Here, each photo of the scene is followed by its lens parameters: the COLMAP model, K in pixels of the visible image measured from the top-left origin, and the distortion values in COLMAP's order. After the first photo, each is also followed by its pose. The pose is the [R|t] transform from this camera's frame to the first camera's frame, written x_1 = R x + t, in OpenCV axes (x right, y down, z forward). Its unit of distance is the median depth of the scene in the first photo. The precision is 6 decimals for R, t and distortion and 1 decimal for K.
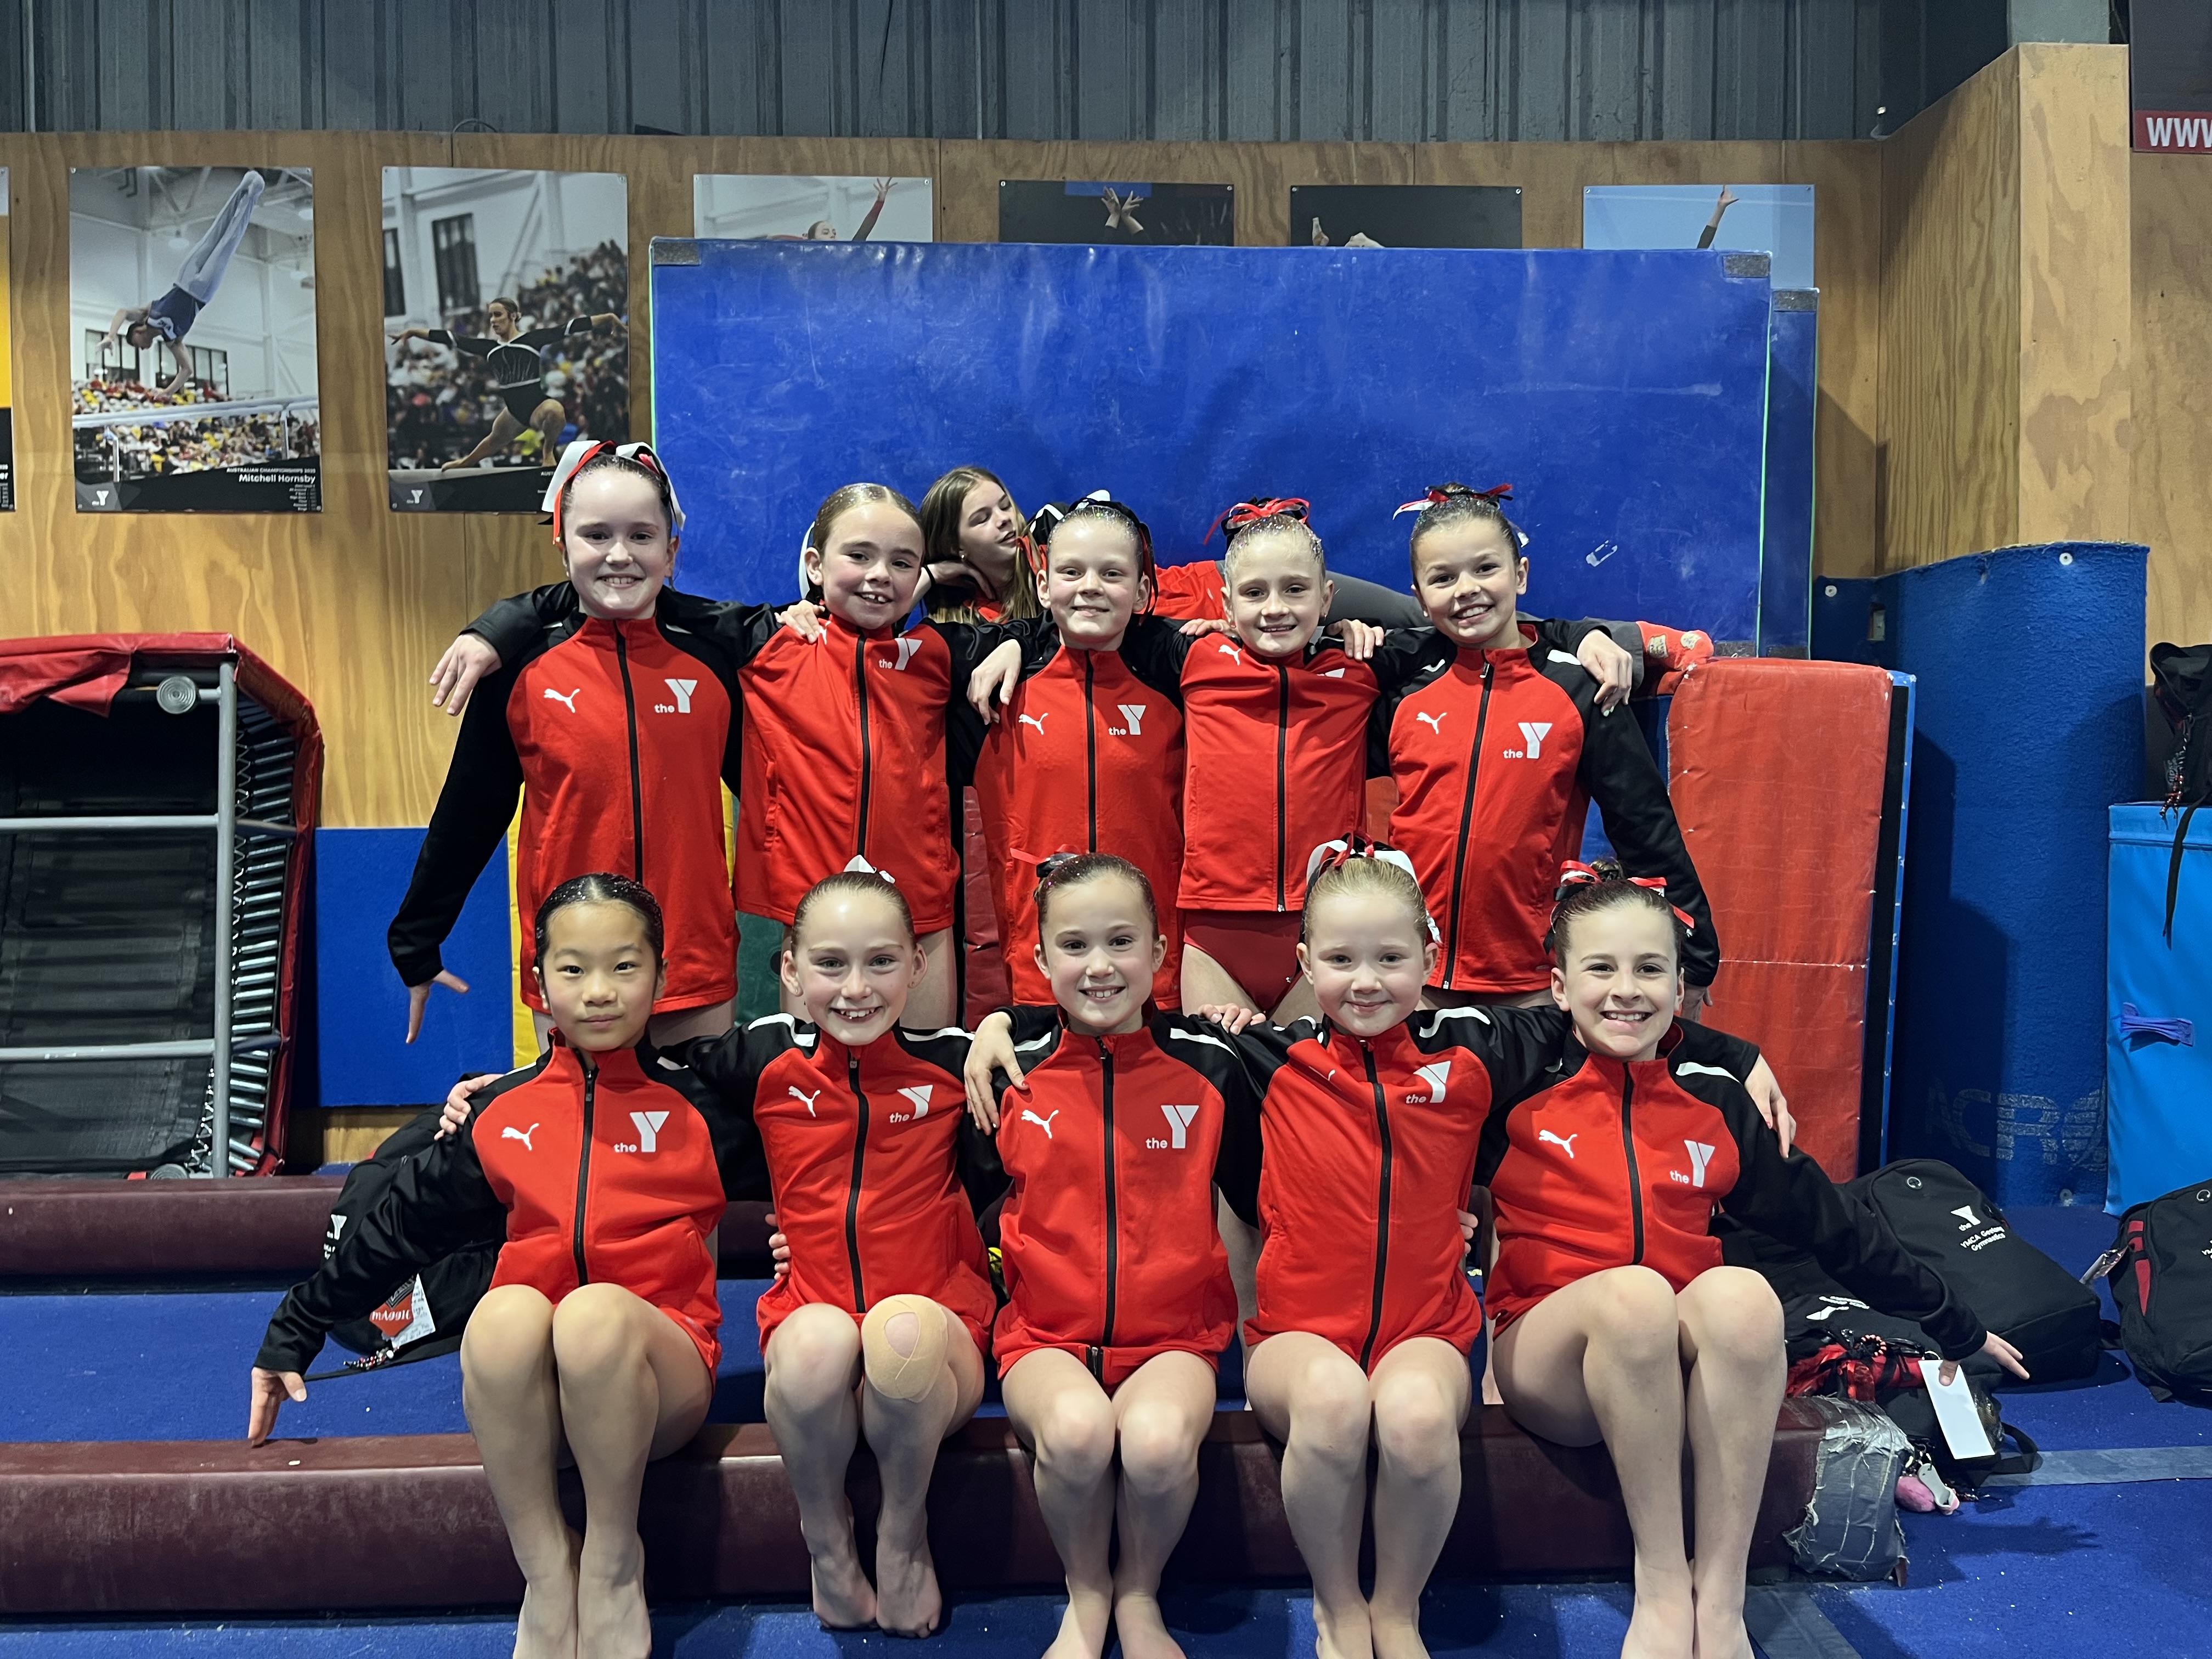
lens RADIAL K [[1663.0, 0, 1101.8], [0, 1663.0, 830.2], [0, 0, 1]] dist [0.042204, -0.054017]
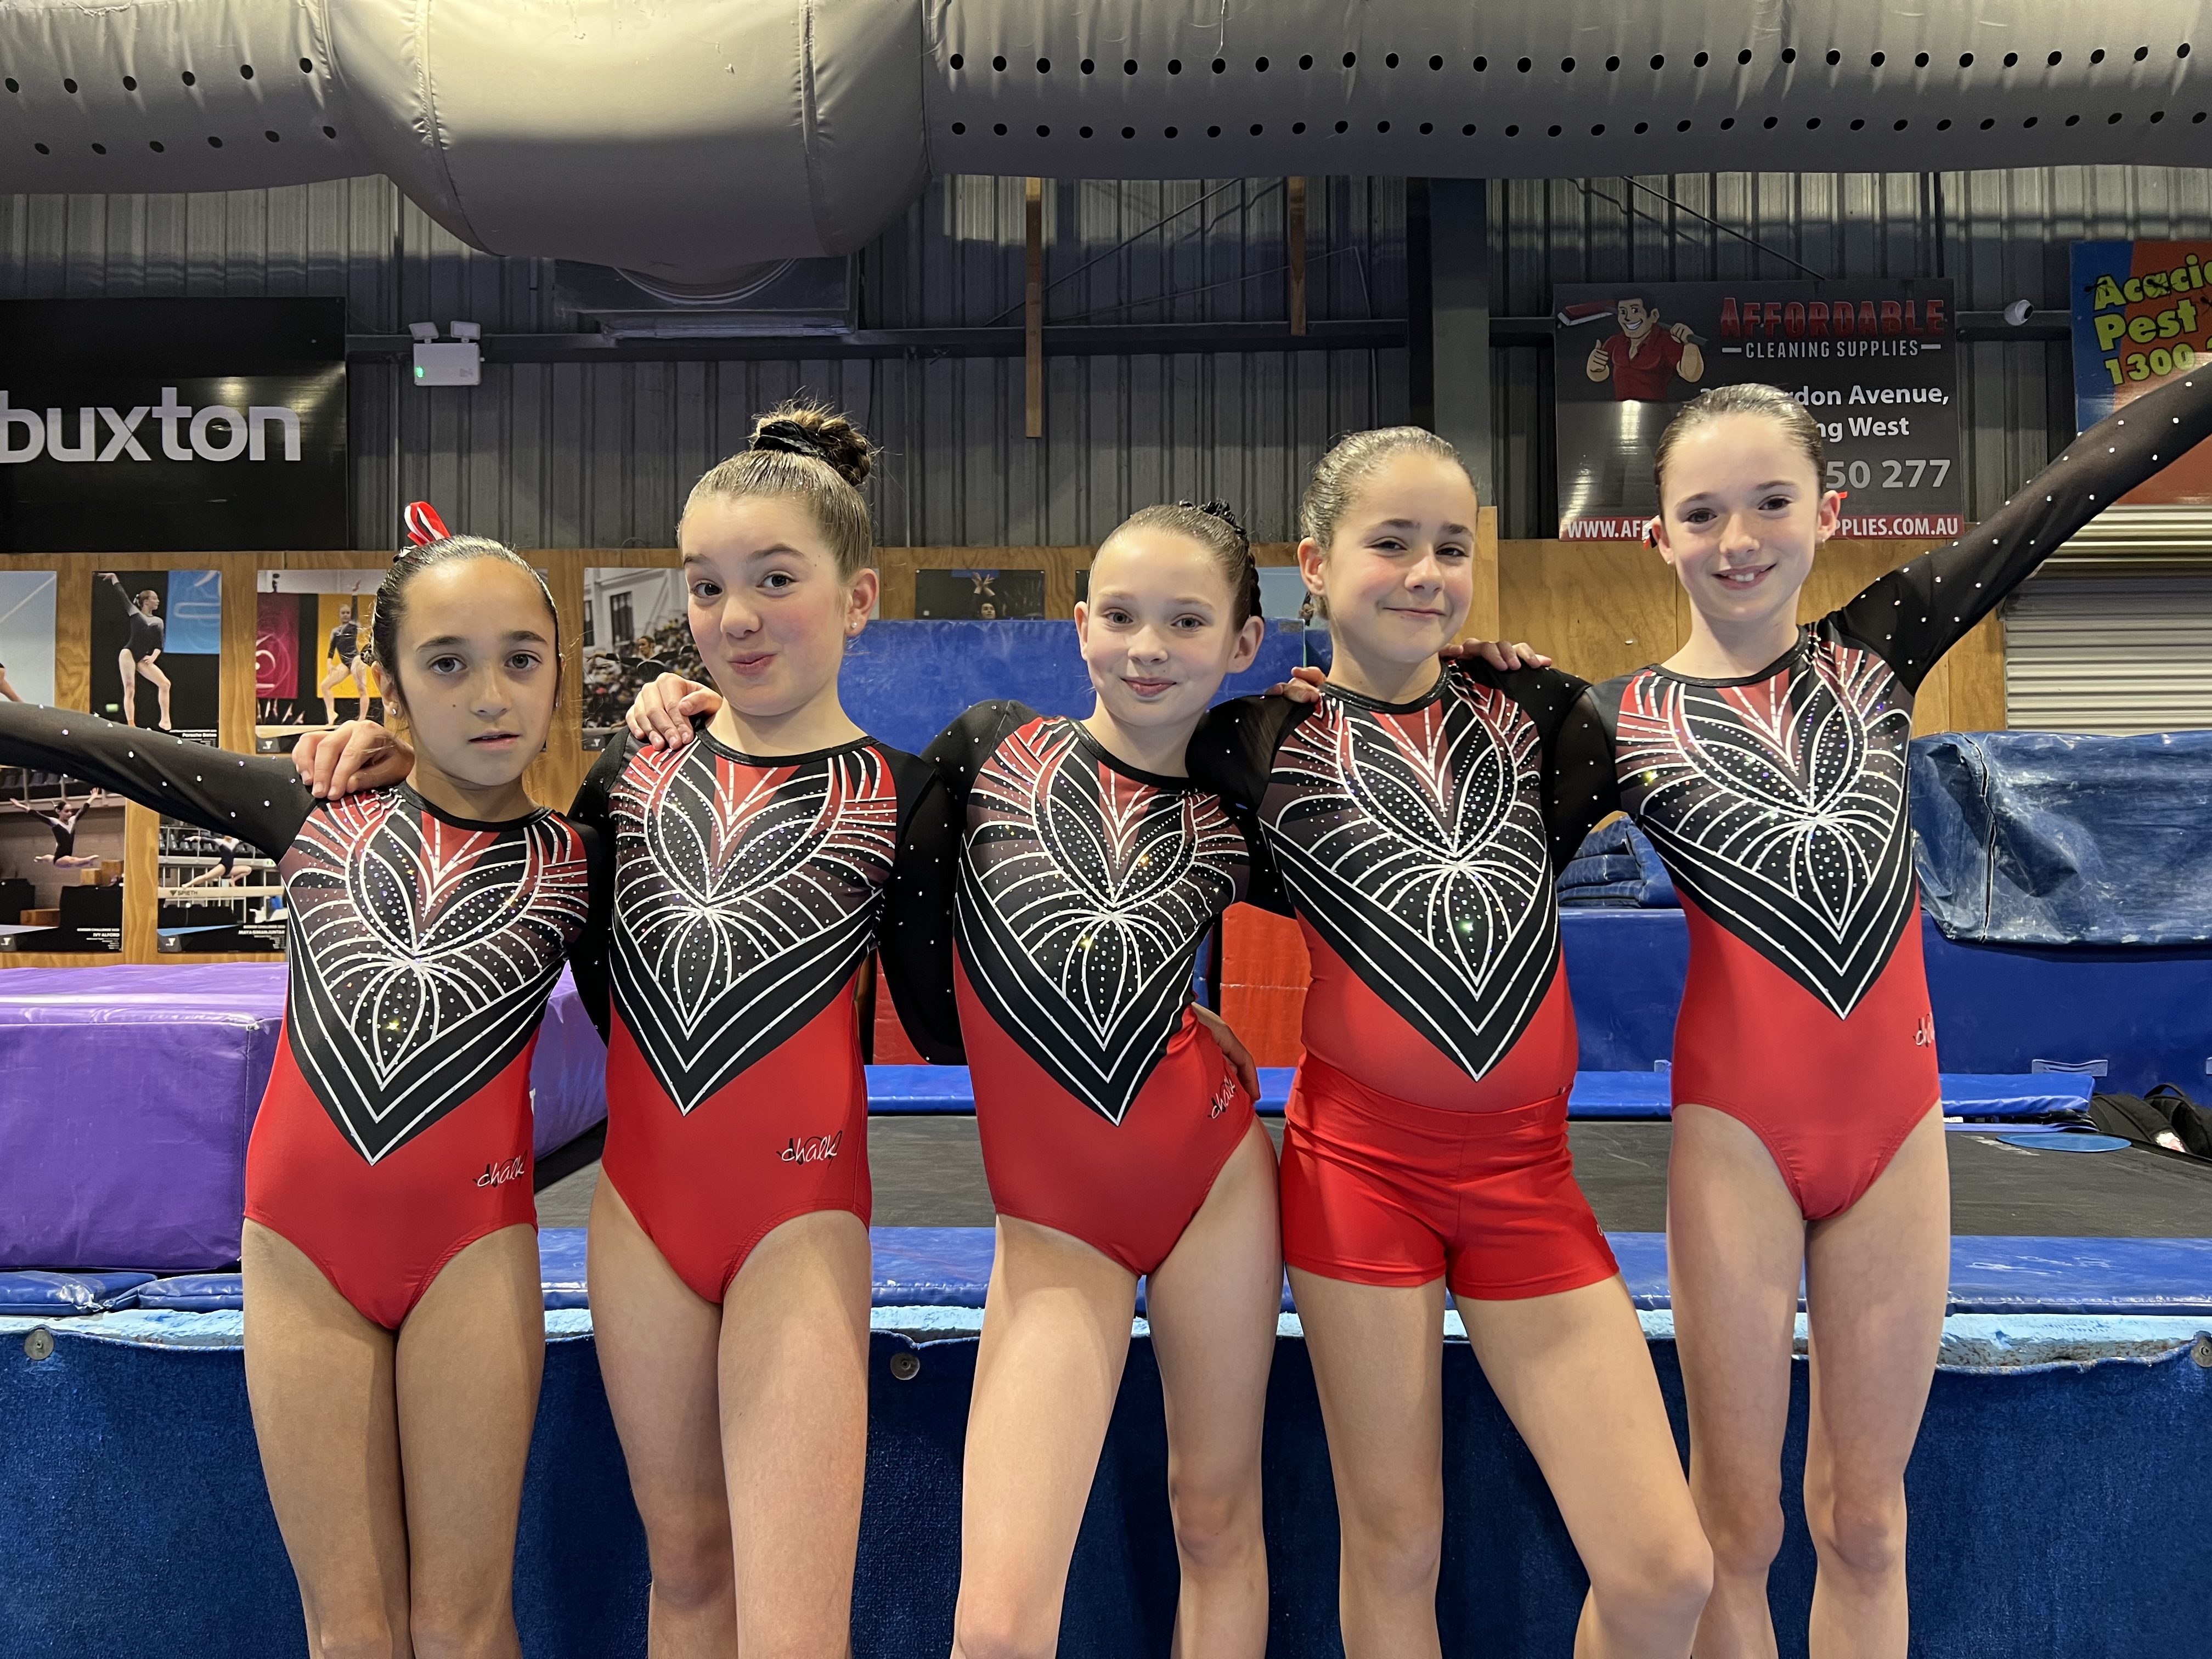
lens RADIAL K [[1691.8, 0, 1096.7], [0, 1691.8, 809.1], [0, 0, 1]] dist [0.051090, -0.028077]
pose [[0.998753, -0.001059, -0.049917, 0.232036], [-0.003516, 0.995802, -0.091470, 0.042200], [0.049804, 0.091531, 0.994556, -0.821553]]
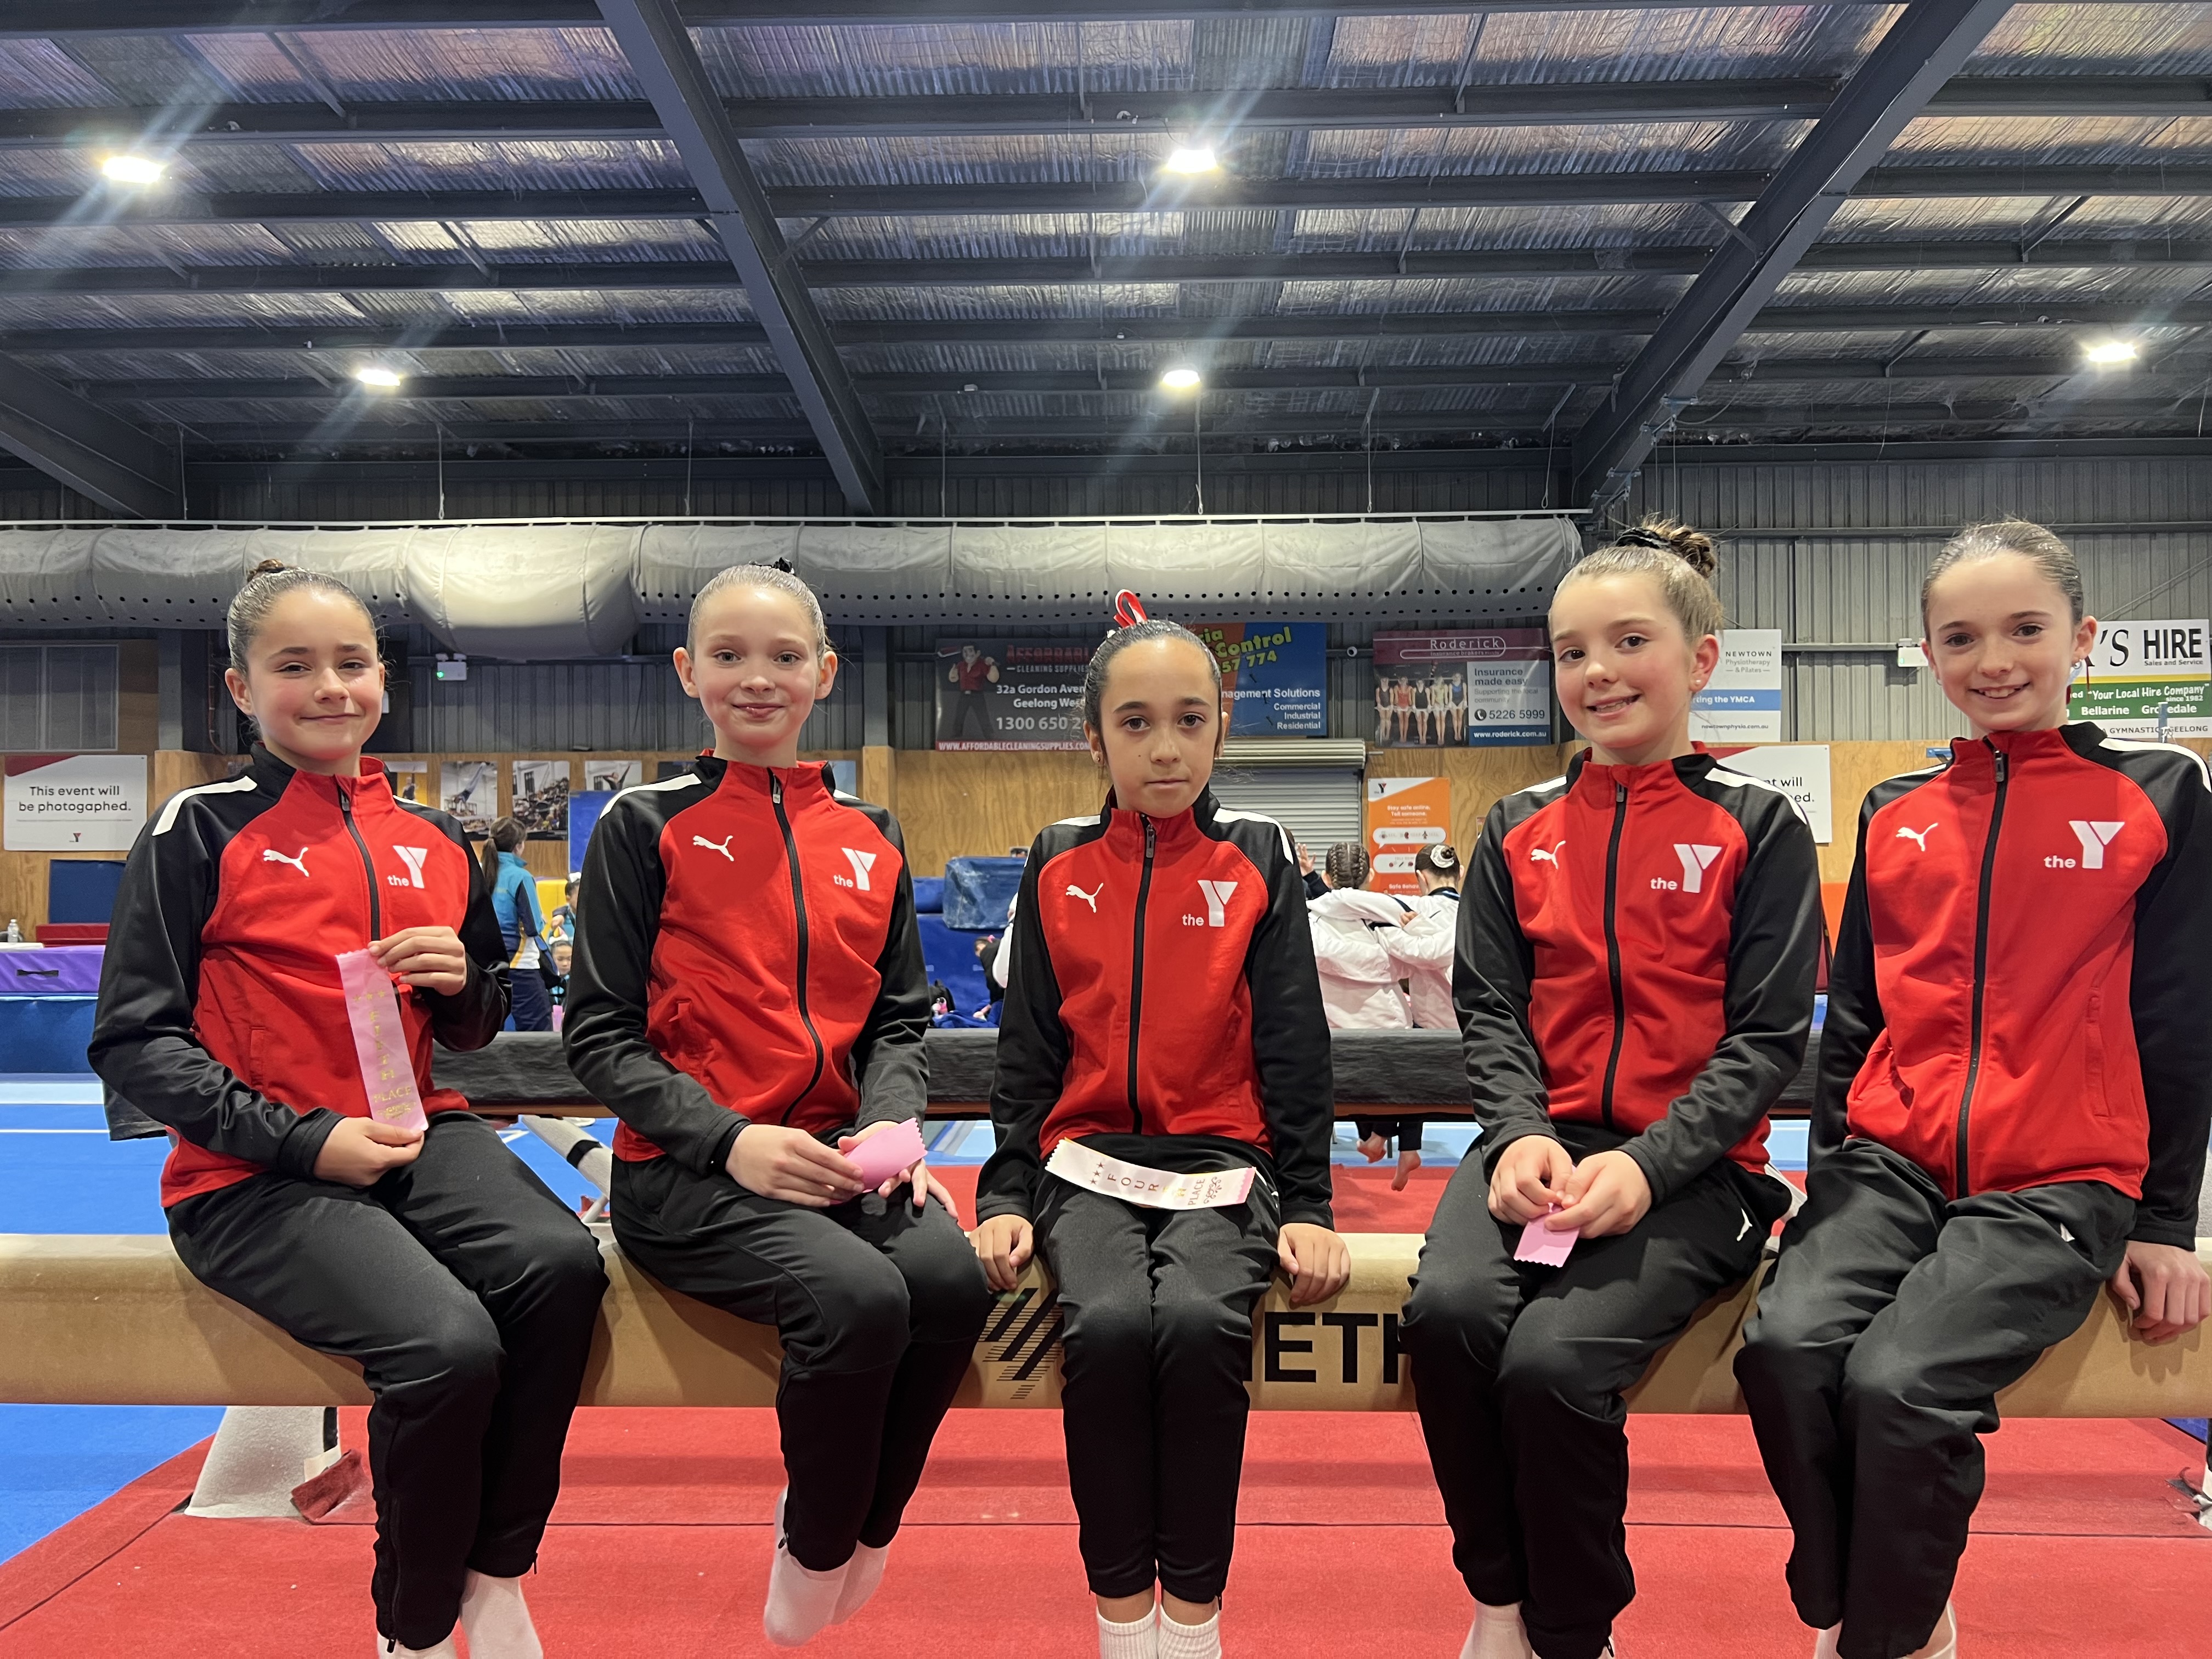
lens RADIAL K [[1691.8, 0, 1098.2], [0, 1691.8, 831.6], [0, 0, 1]] dist [0.051090, -0.028077]
pose [[0.998429, 0.001238, -0.056024, 1.293411], [-0.004538, 0.998259, -0.058806, 0.032701], [0.055854, 0.058968, 0.996696, -3.204313]]
